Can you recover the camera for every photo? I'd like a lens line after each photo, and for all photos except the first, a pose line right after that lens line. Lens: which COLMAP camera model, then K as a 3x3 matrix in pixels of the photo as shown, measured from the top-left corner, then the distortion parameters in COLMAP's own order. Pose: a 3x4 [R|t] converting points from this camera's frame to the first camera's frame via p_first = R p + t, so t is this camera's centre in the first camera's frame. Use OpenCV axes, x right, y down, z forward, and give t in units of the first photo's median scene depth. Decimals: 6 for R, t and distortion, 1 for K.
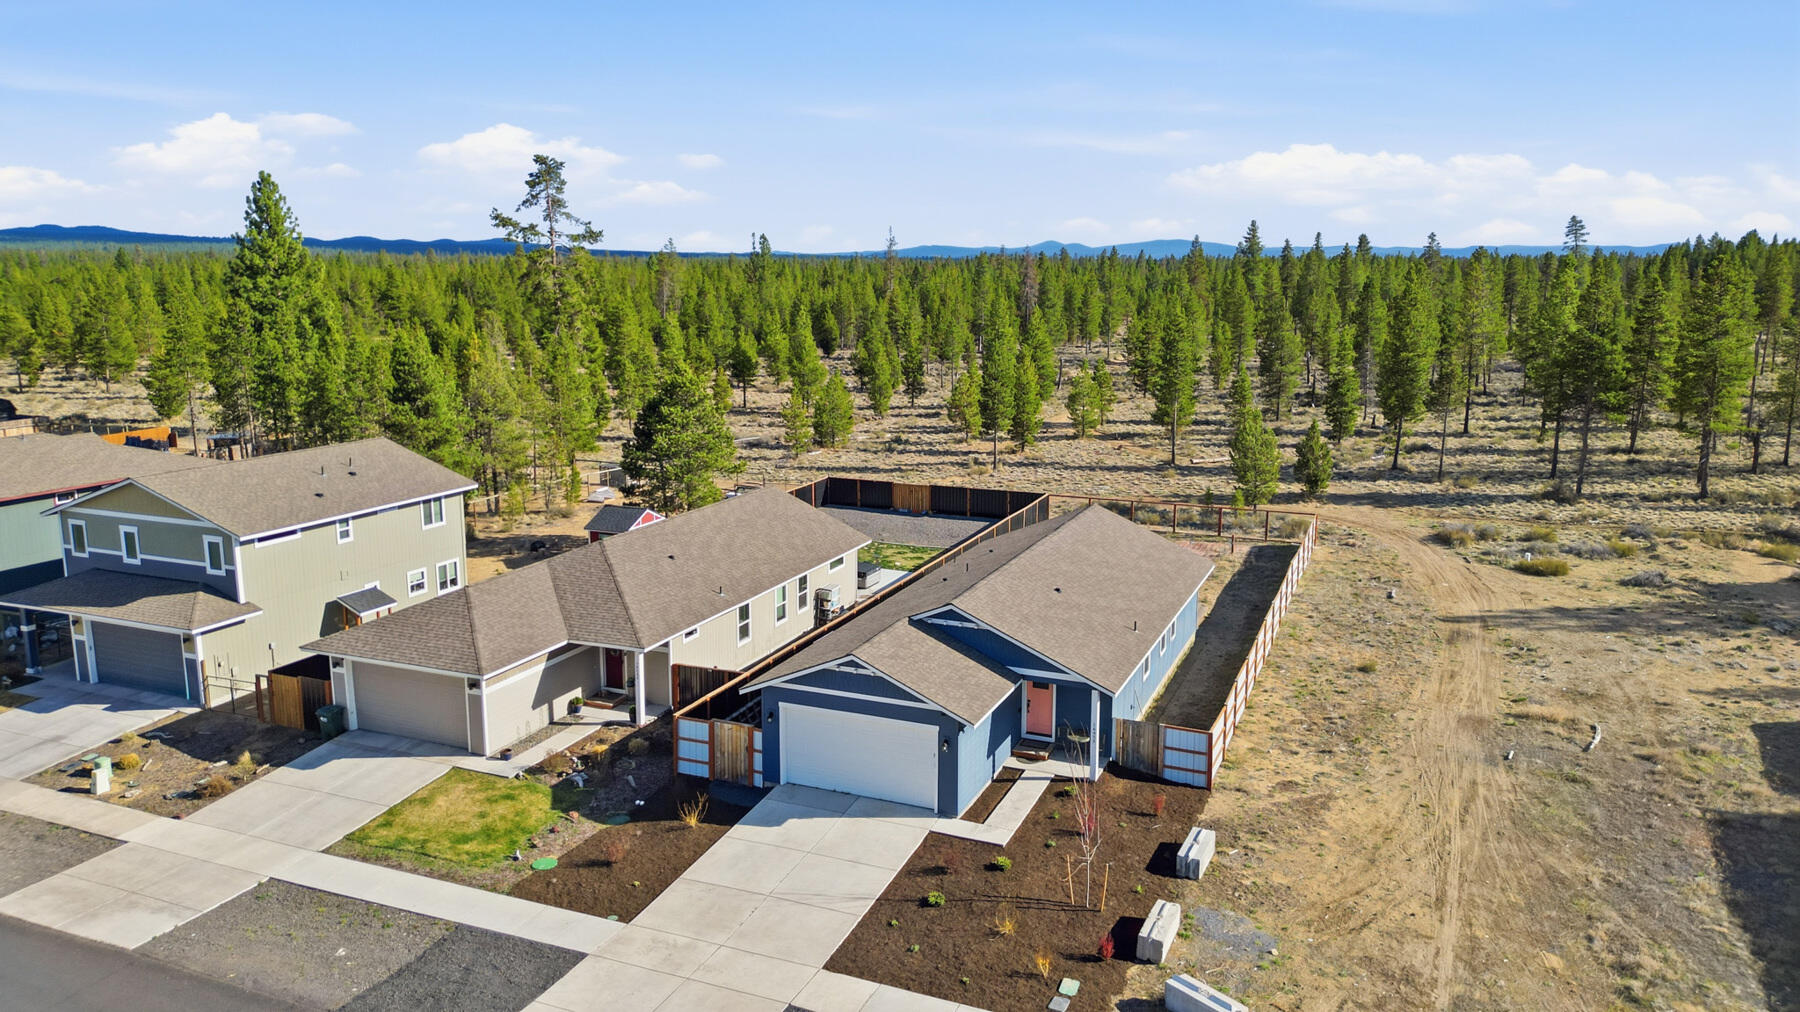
lens RADIAL K [[1258.9, 0, 898.5], [0, 1258.9, 496.5], [0, 0, 1]] dist [0.067958, -0.053034]
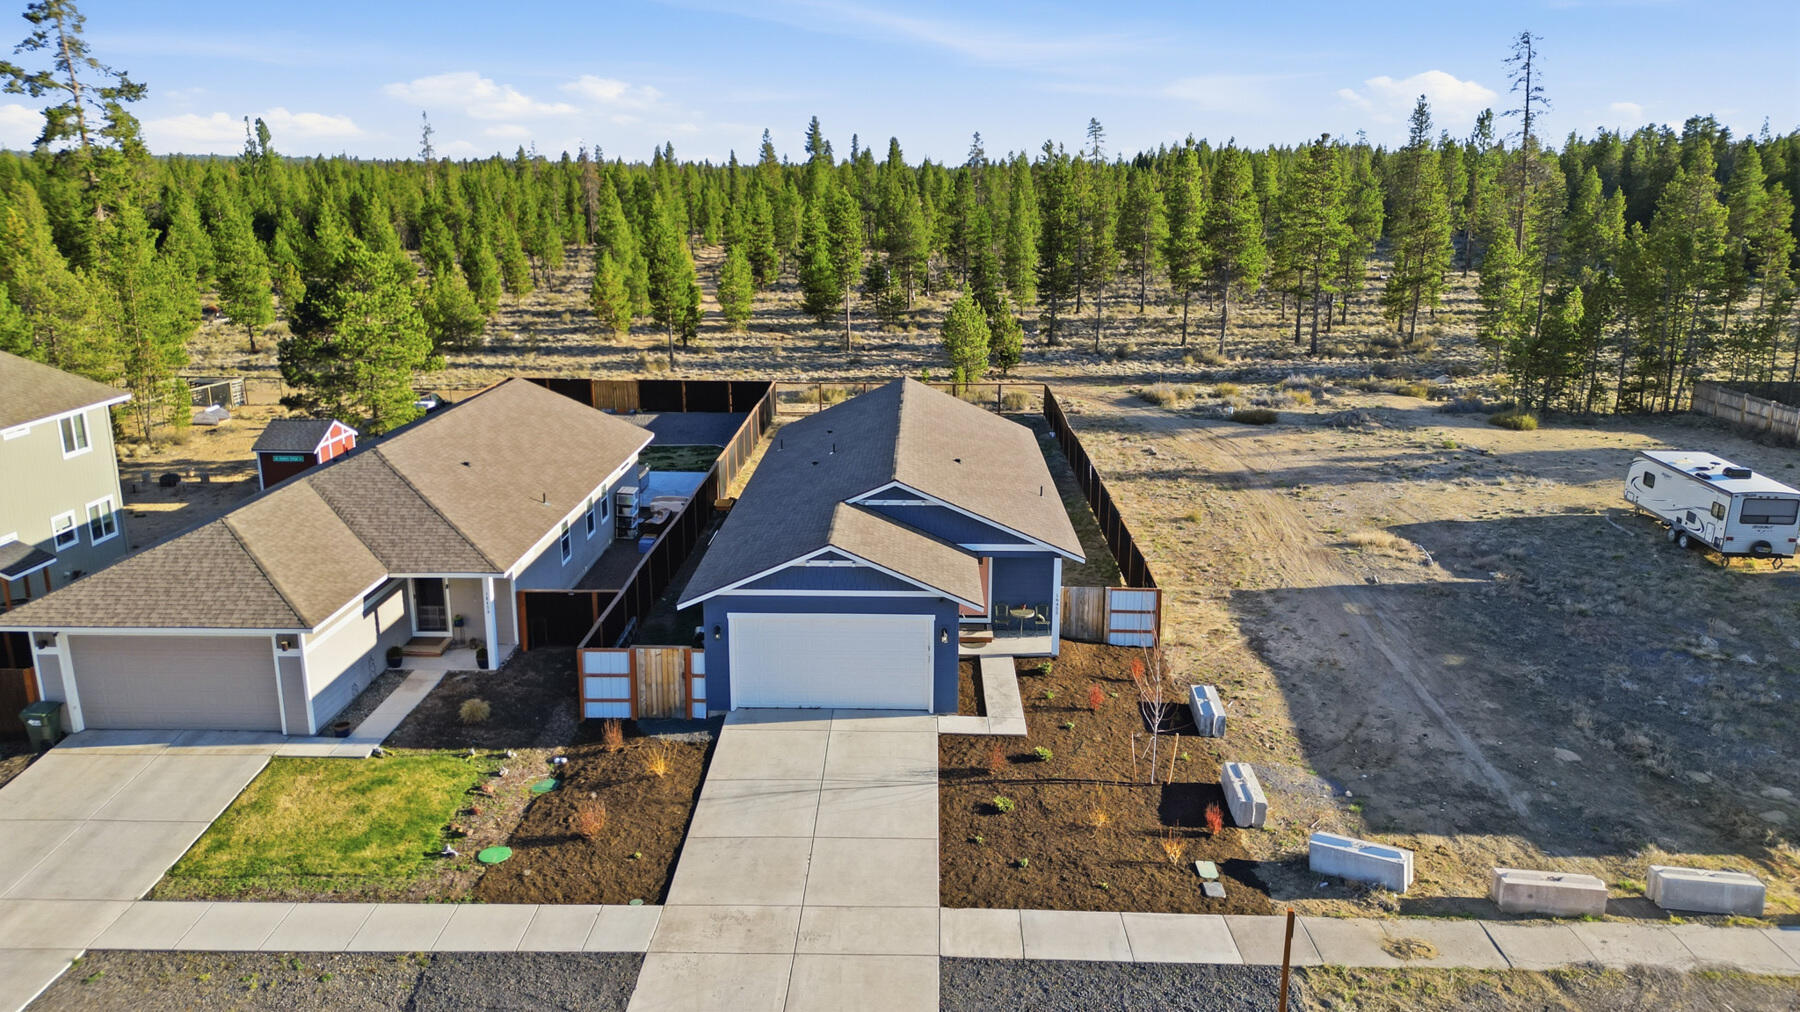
lens RADIAL K [[1258.9, 0, 898.5], [0, 1258.9, 496.5], [0, 0, 1]] dist [0.067958, -0.053034]
pose [[0.928643, -0.089912, 0.359915, -0.270353], [0.065203, 0.994641, 0.080241, 0.027323], [-0.365201, -0.051047, 0.929528, 0.189755]]
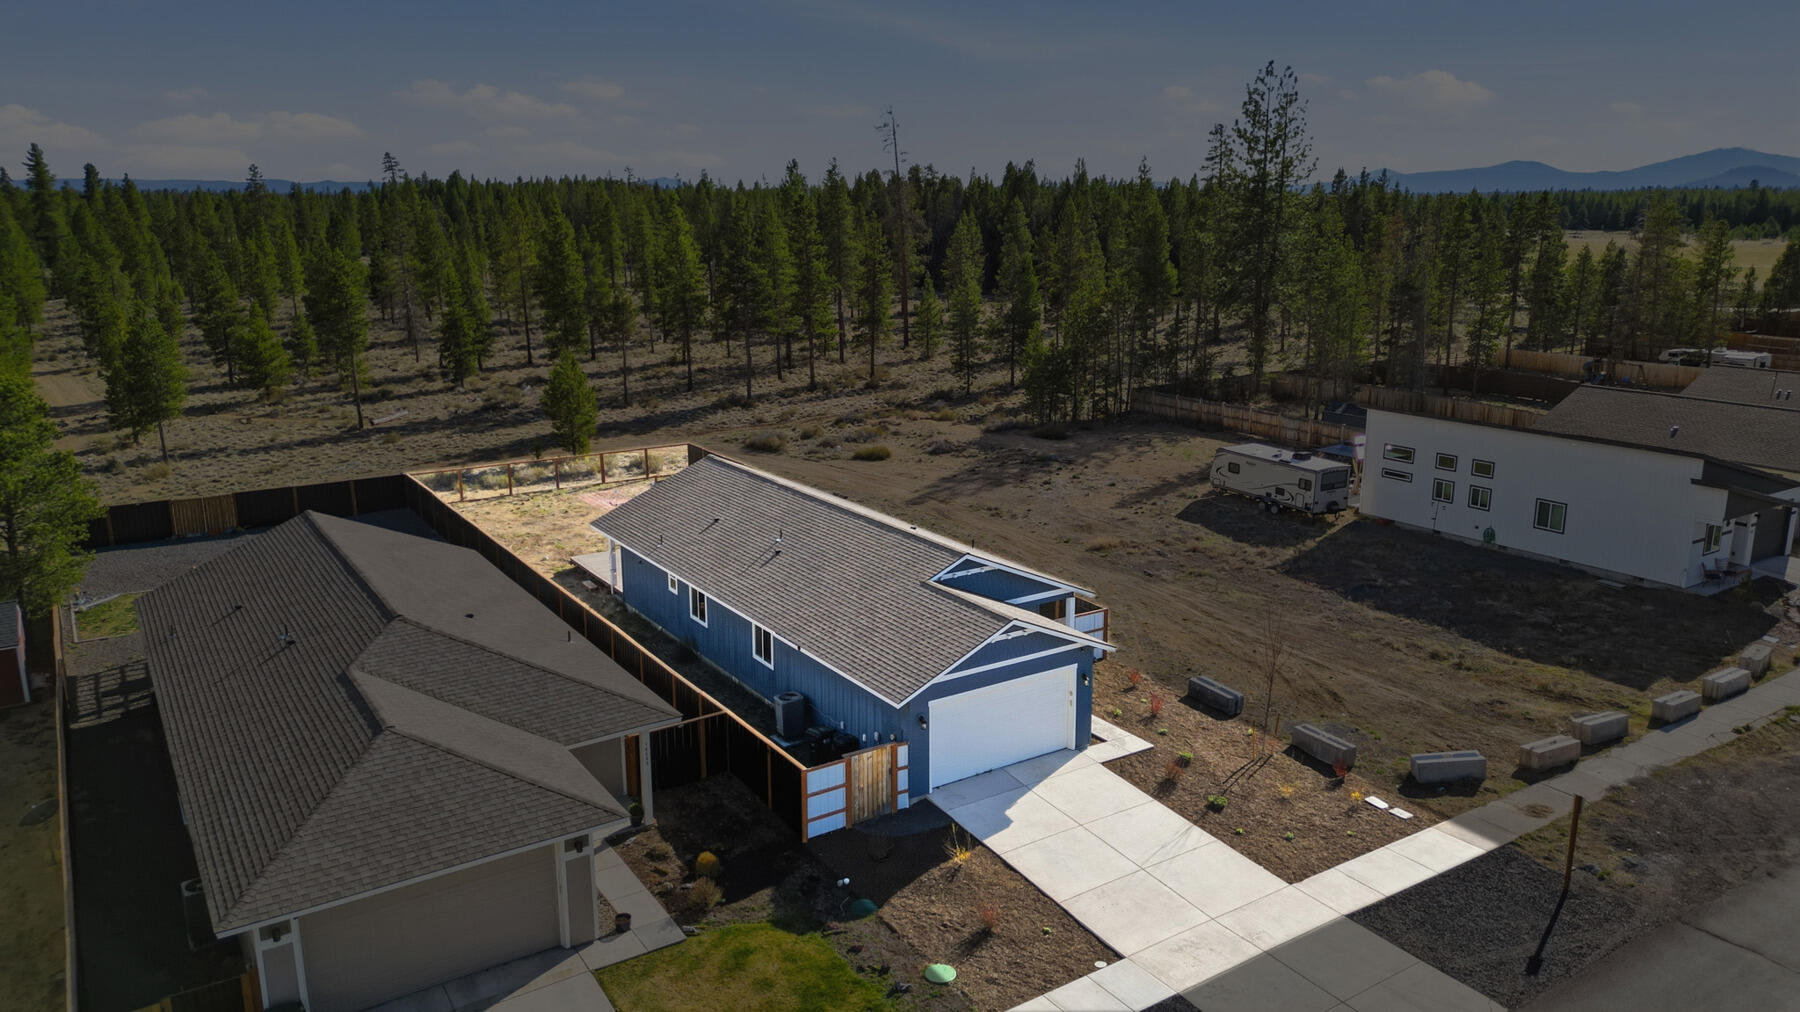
lens RADIAL K [[1258.9, 0, 898.5], [0, 1258.9, 496.5], [0, 0, 1]] dist [0.067958, -0.053034]
pose [[0.554135, -0.192888, 0.809771, -0.758625], [0.154448, 0.979716, 0.127679, -0.088124], [-0.817973, 0.054316, 0.572686, 0.489872]]
